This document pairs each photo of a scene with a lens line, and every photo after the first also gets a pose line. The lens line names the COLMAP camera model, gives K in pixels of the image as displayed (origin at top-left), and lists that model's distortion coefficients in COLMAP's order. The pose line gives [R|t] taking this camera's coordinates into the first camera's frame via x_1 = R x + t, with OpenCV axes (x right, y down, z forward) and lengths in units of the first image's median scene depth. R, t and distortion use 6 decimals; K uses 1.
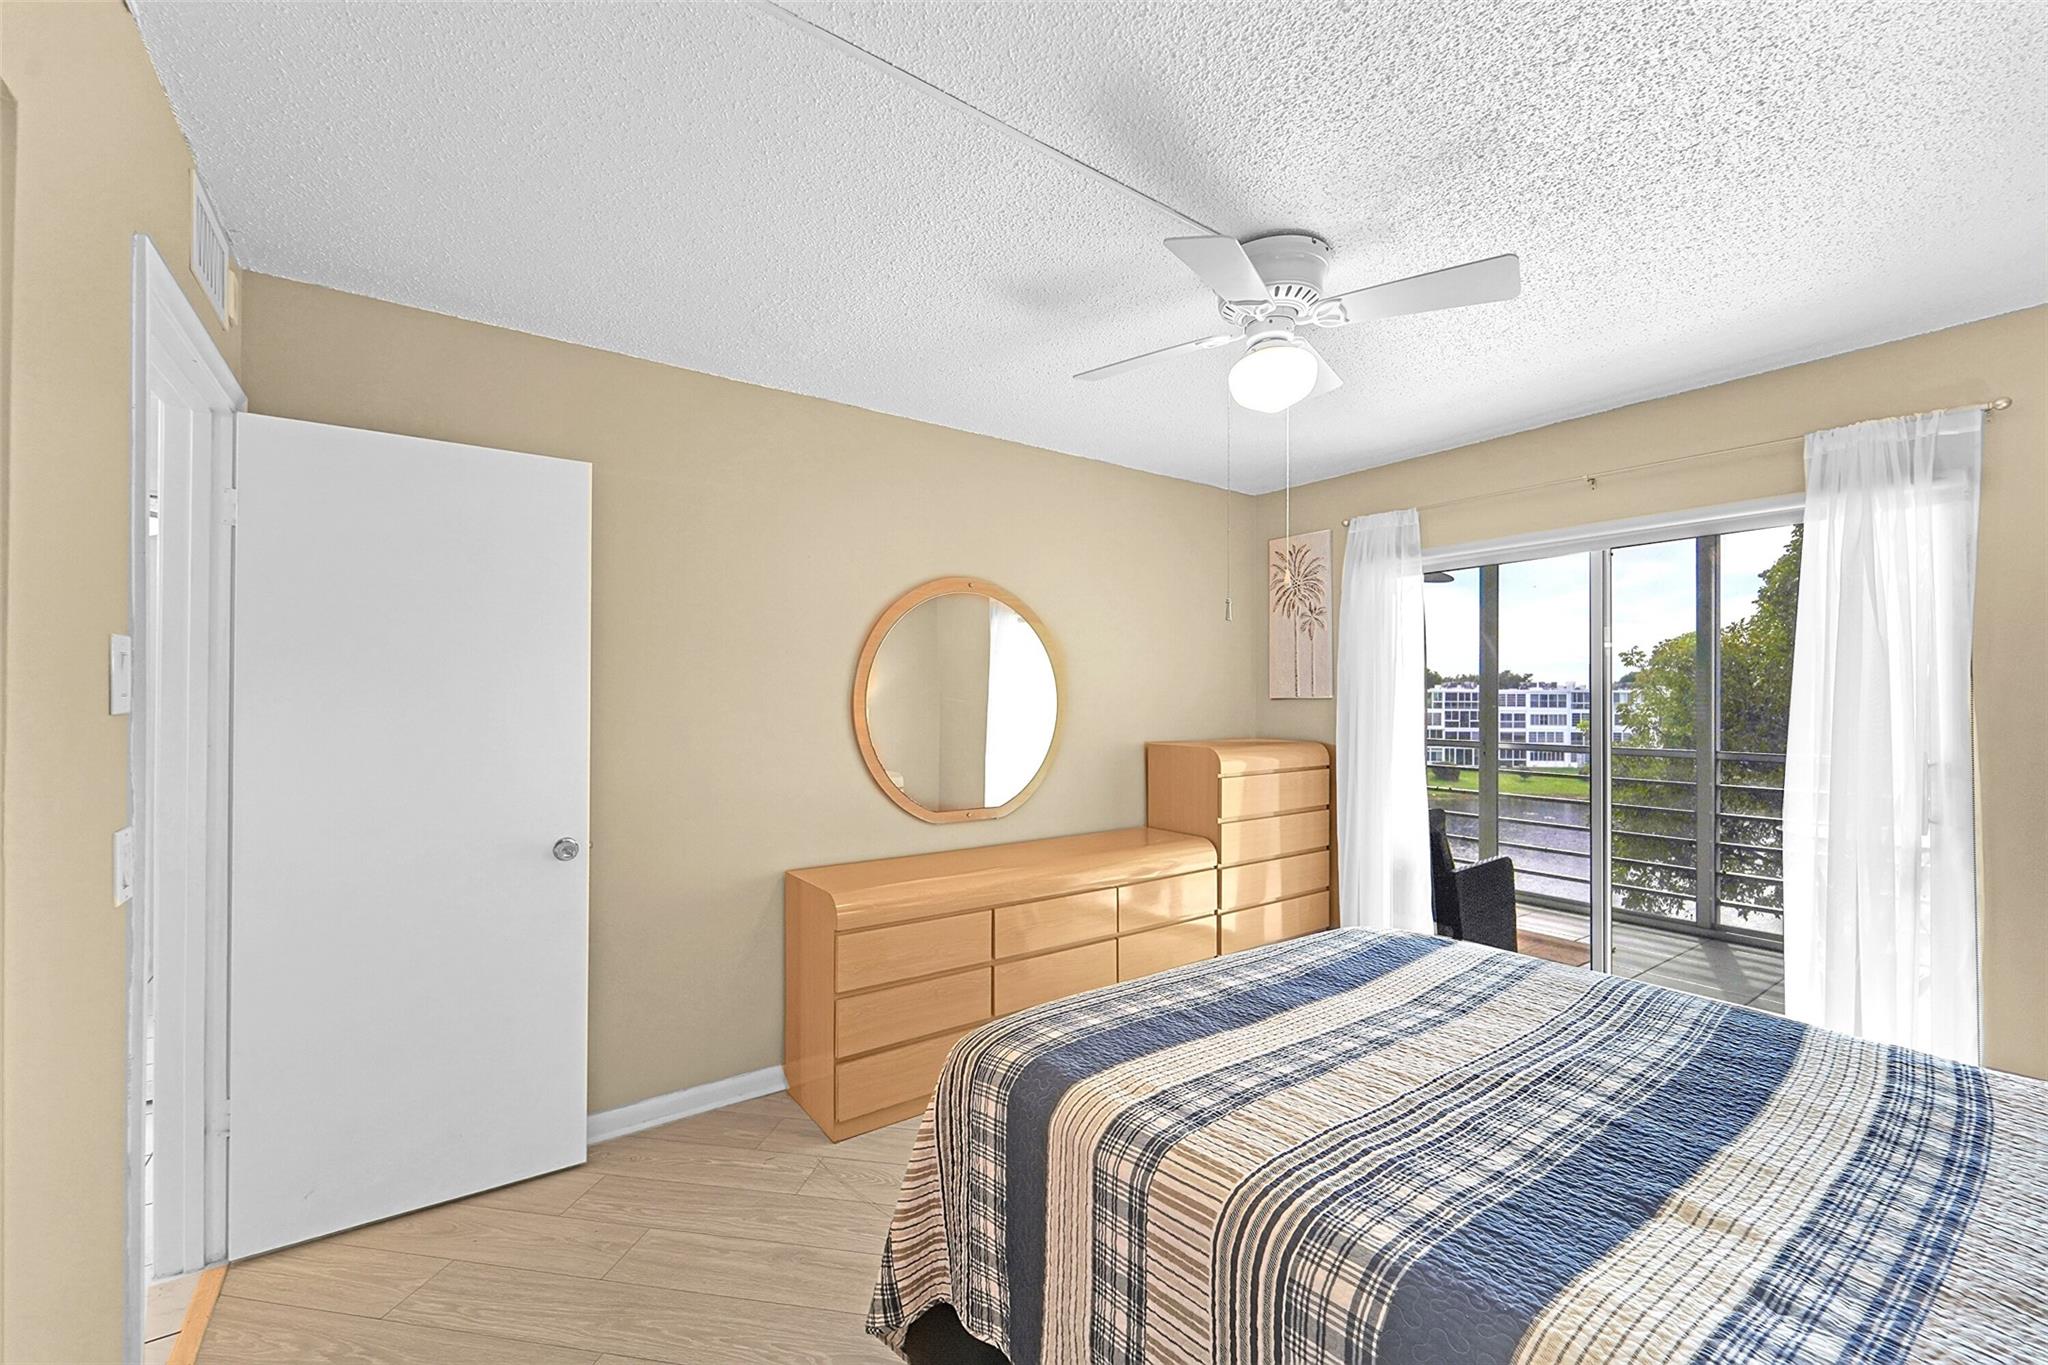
lens RADIAL K [[835.6, 0, 1016.2], [0, 835.6, 695.1], [0, 0, 1]] dist [0.003885, -0.000158]
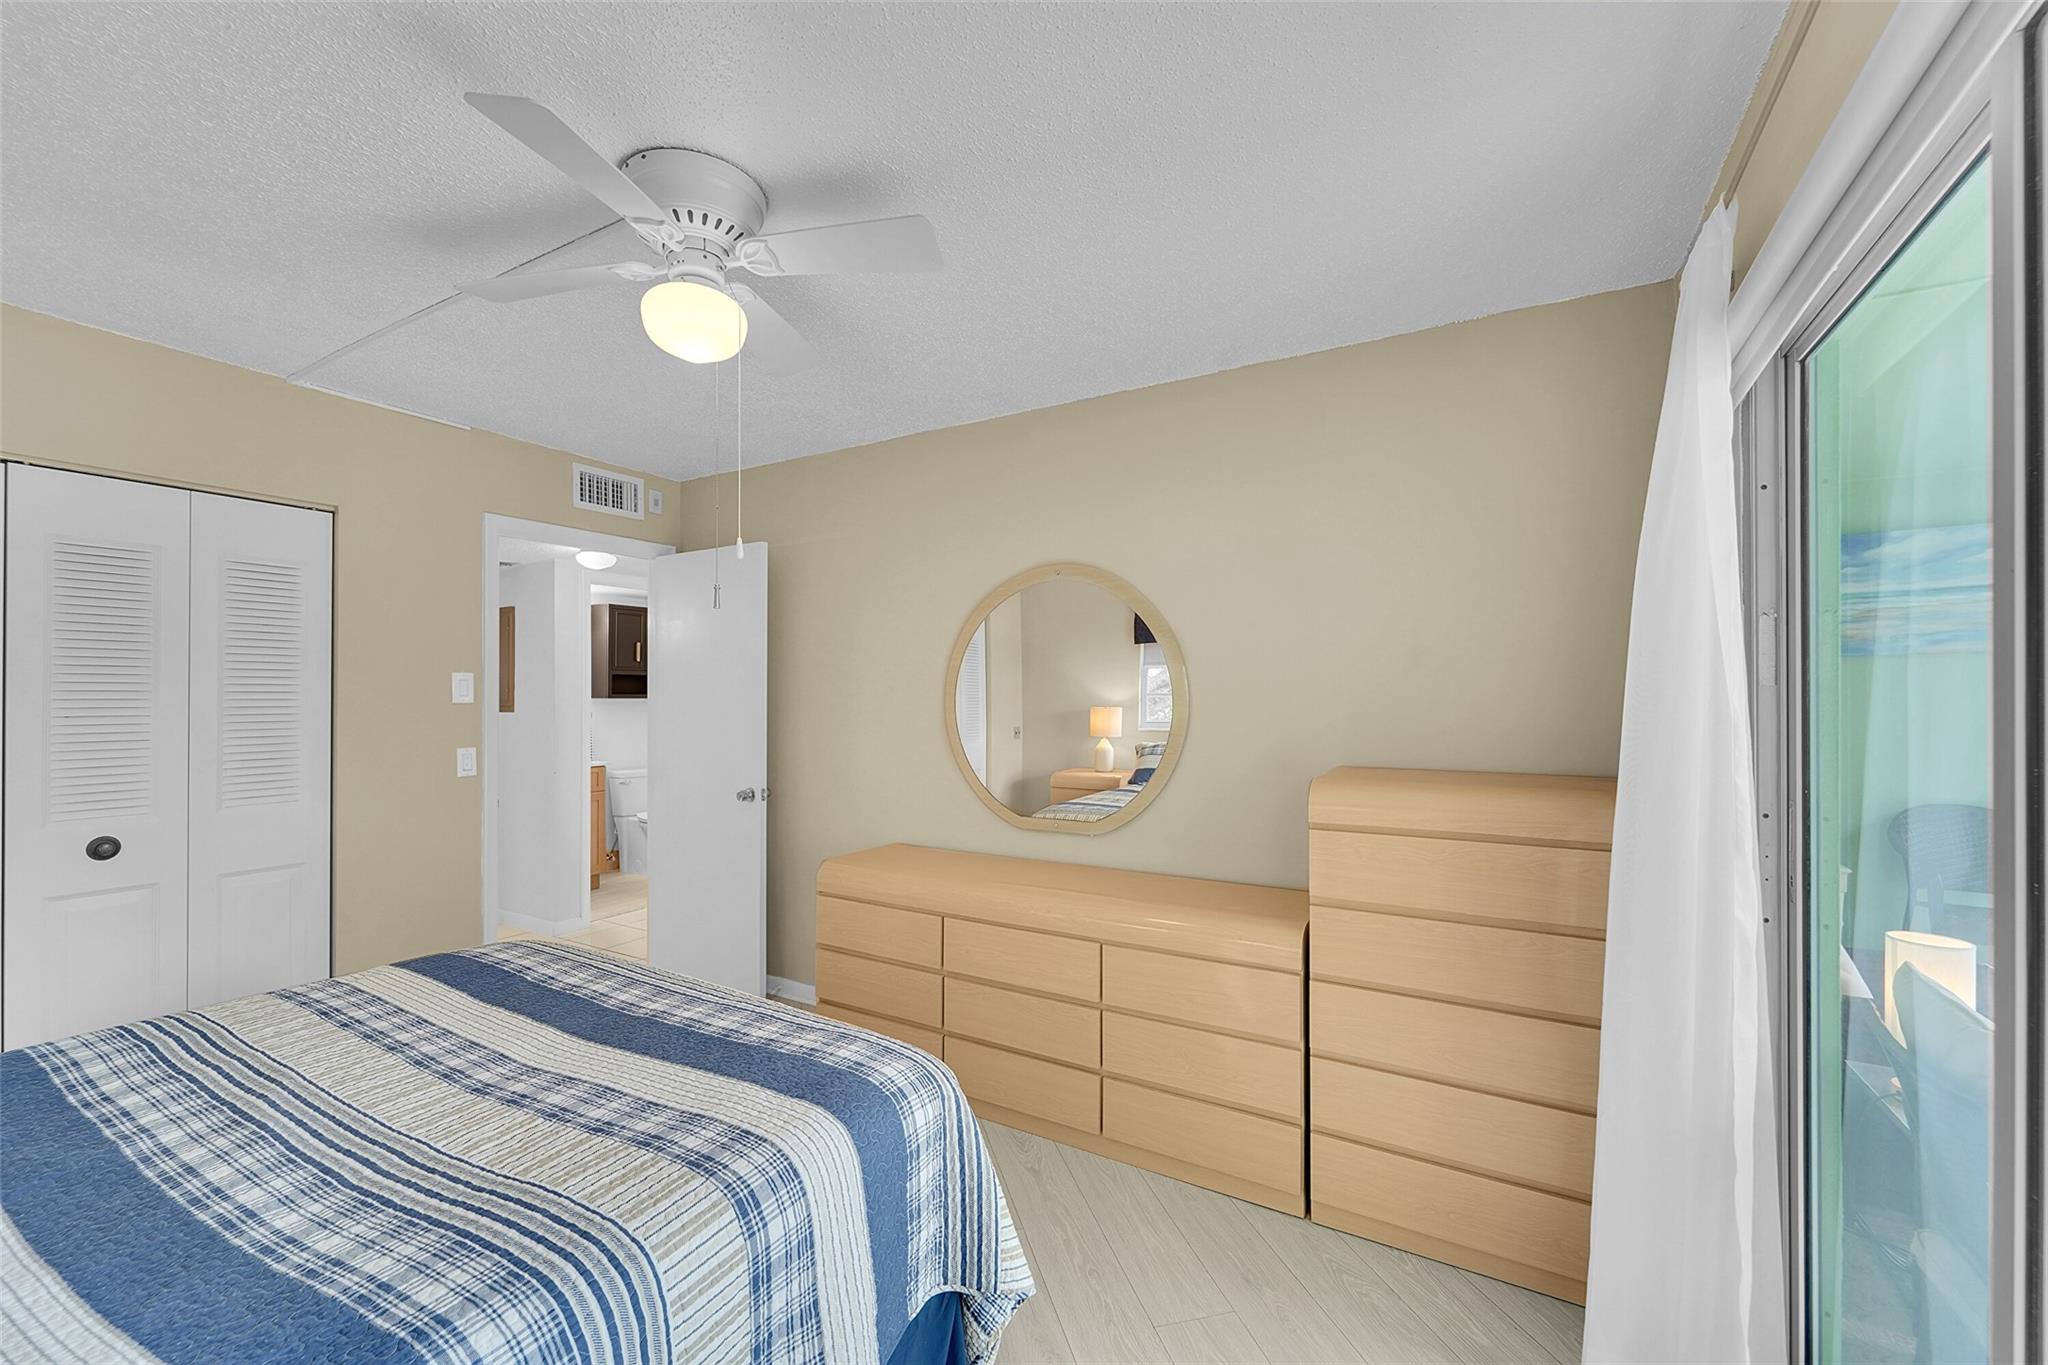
lens RADIAL K [[835.6, 0, 1016.2], [0, 835.6, 695.1], [0, 0, 1]] dist [0.003885, -0.000158]
pose [[0.396136, -0.004695, -0.918180, 0.863236], [0.000674, 0.999988, -0.004822, 0.005441], [0.918192, 0.001291, 0.396135, 0.678490]]
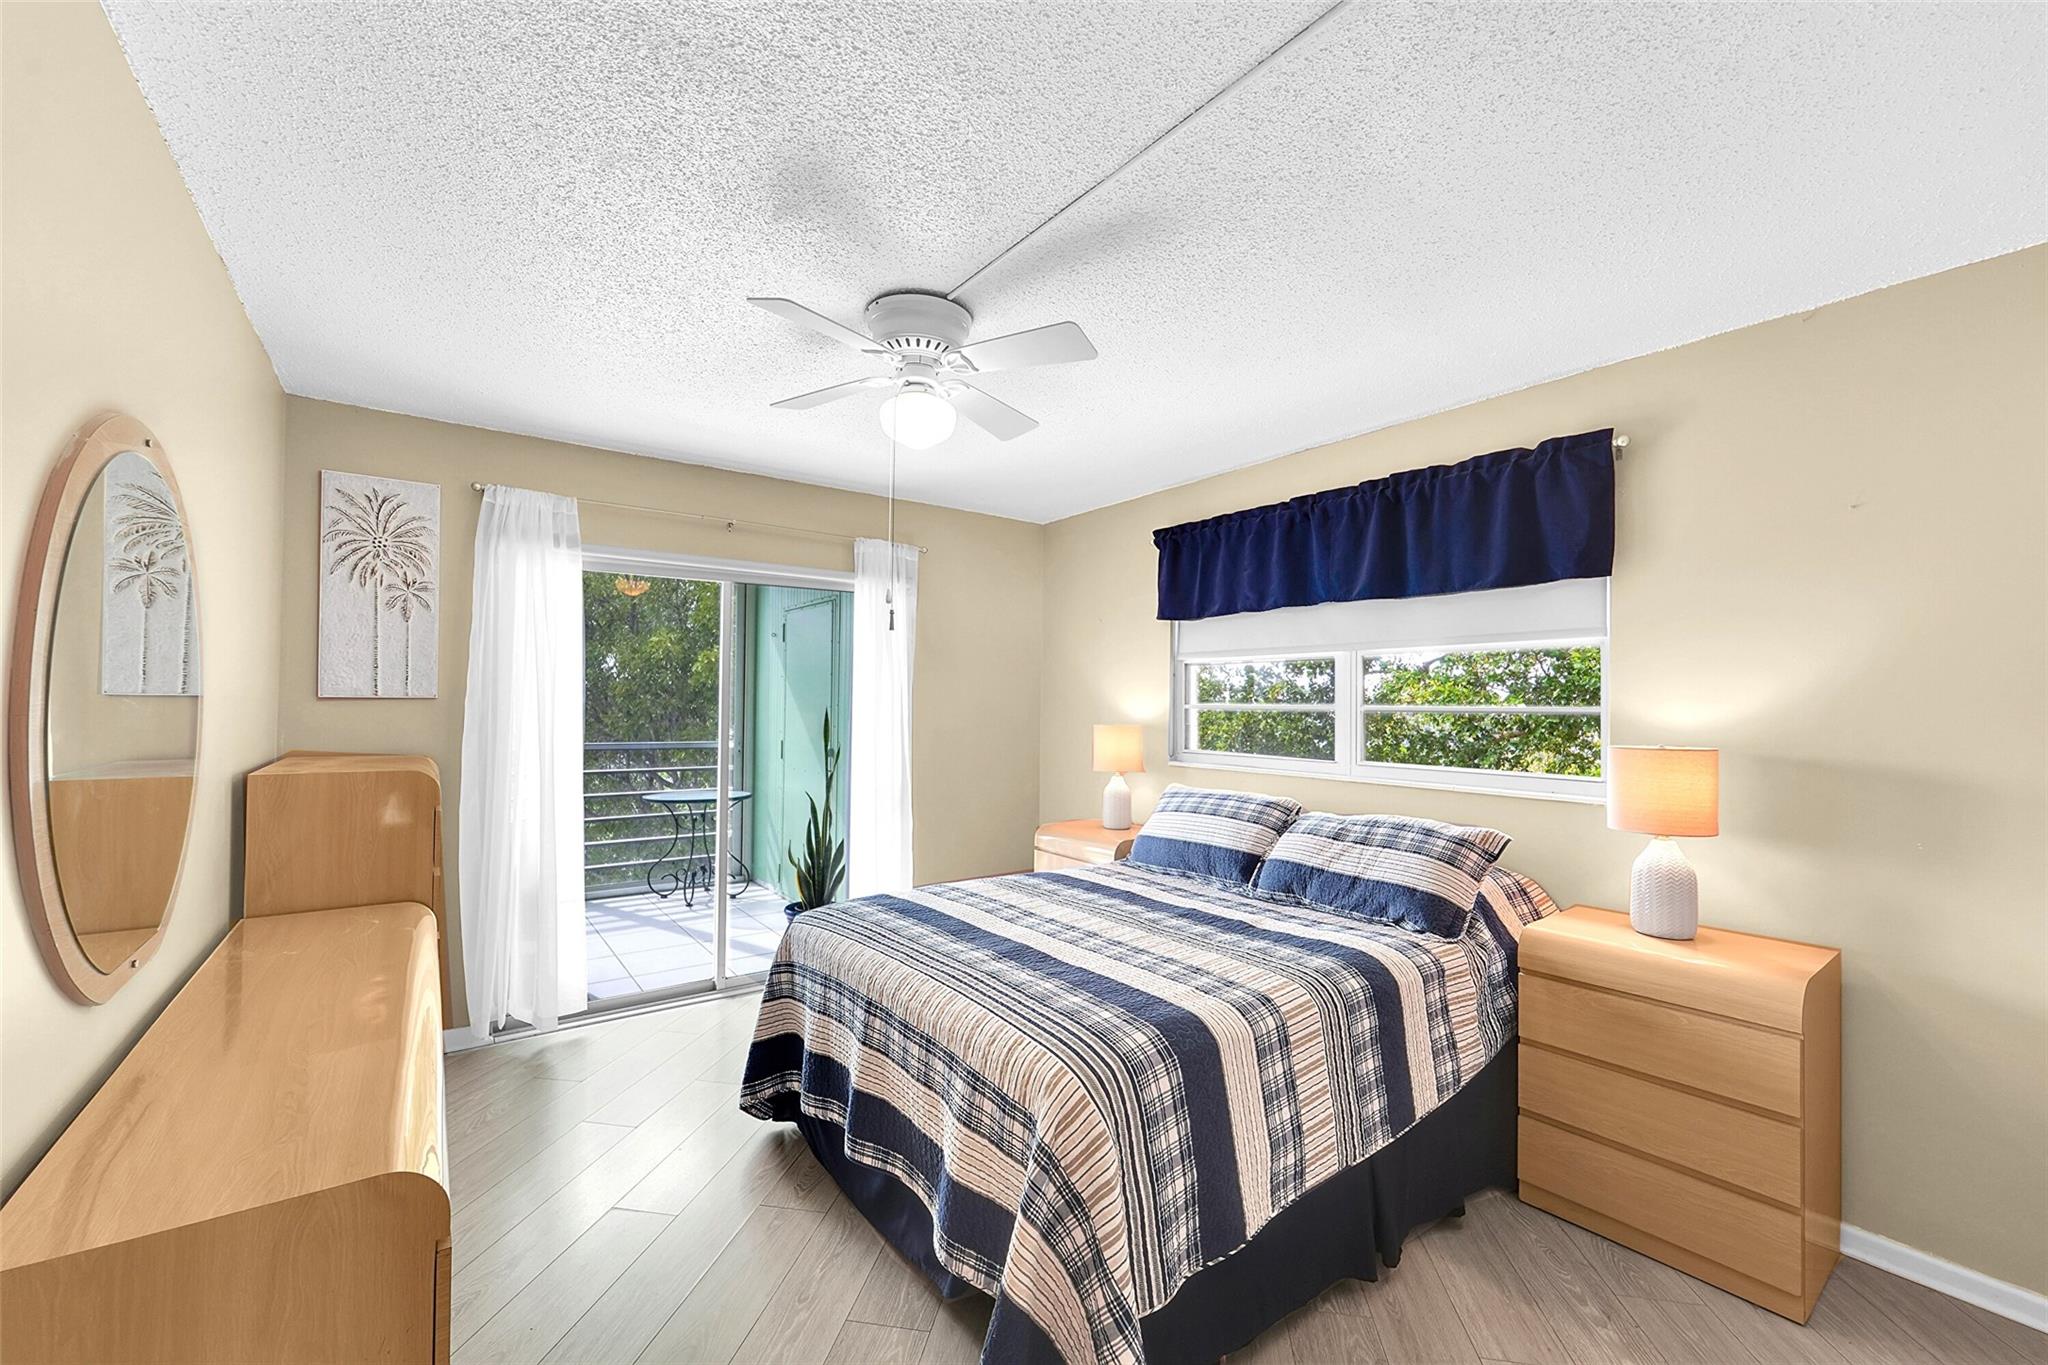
lens RADIAL K [[835.6, 0, 1016.2], [0, 835.6, 695.1], [0, 0, 1]] dist [0.003885, -0.000158]
pose [[-0.018534, 0.007951, 0.999797, -0.567895], [-0.016375, 0.999832, -0.008255, -0.002342], [-0.999694, -0.016525, -0.018400, 0.615542]]
